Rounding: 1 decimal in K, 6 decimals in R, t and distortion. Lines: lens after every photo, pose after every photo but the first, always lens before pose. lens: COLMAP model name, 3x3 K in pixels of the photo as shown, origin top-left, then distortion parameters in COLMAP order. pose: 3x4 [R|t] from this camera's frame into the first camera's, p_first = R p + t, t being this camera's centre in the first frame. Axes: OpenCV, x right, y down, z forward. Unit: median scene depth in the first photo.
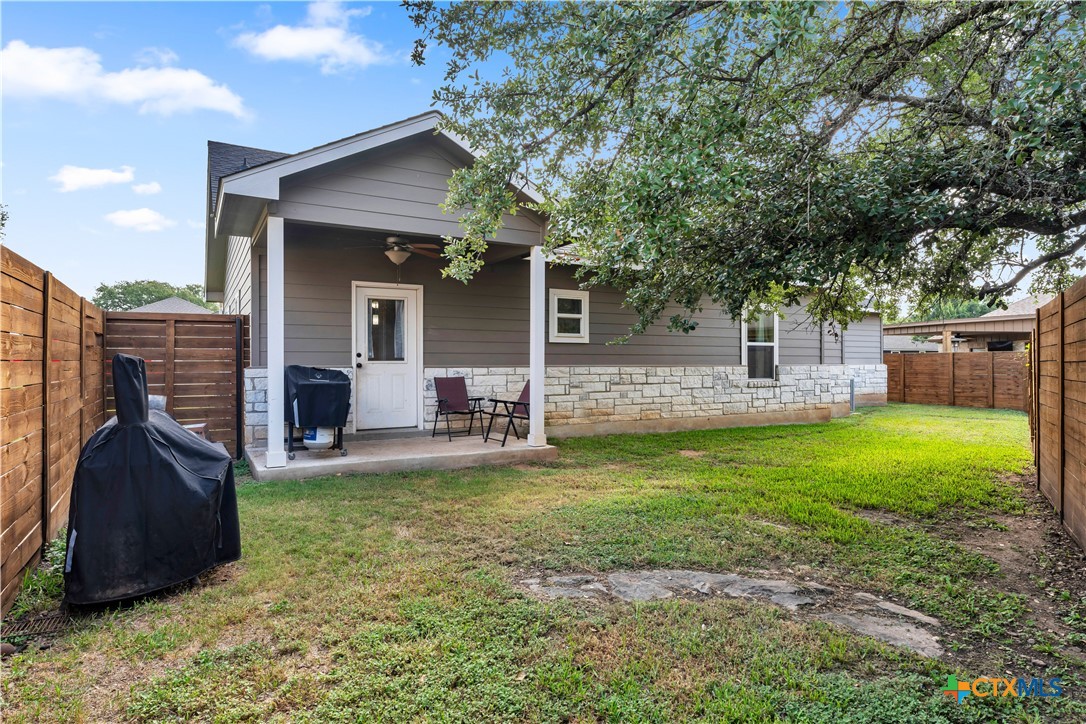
lens RADIAL K [[594.6, 0, 542.7], [0, 594.6, 363.3], [0, 0, 1]] dist [0.000916, 0.000086]
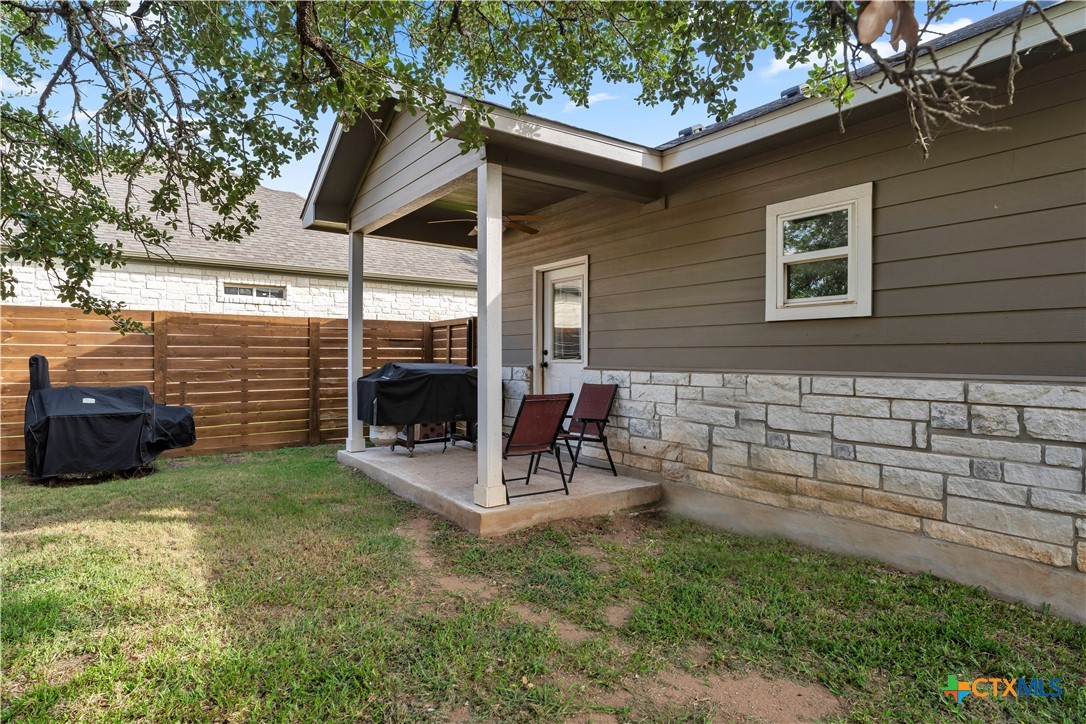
lens RADIAL K [[594.6, 0, 542.5], [0, 594.6, 358.5], [0, 0, 1]] dist [0.000916, 0.000086]
pose [[0.087153, 0.006631, -0.996173, 0.448658], [0.000015, 0.999978, 0.006658, -0.009061], [0.996195, -0.000595, 0.087151, 0.760491]]
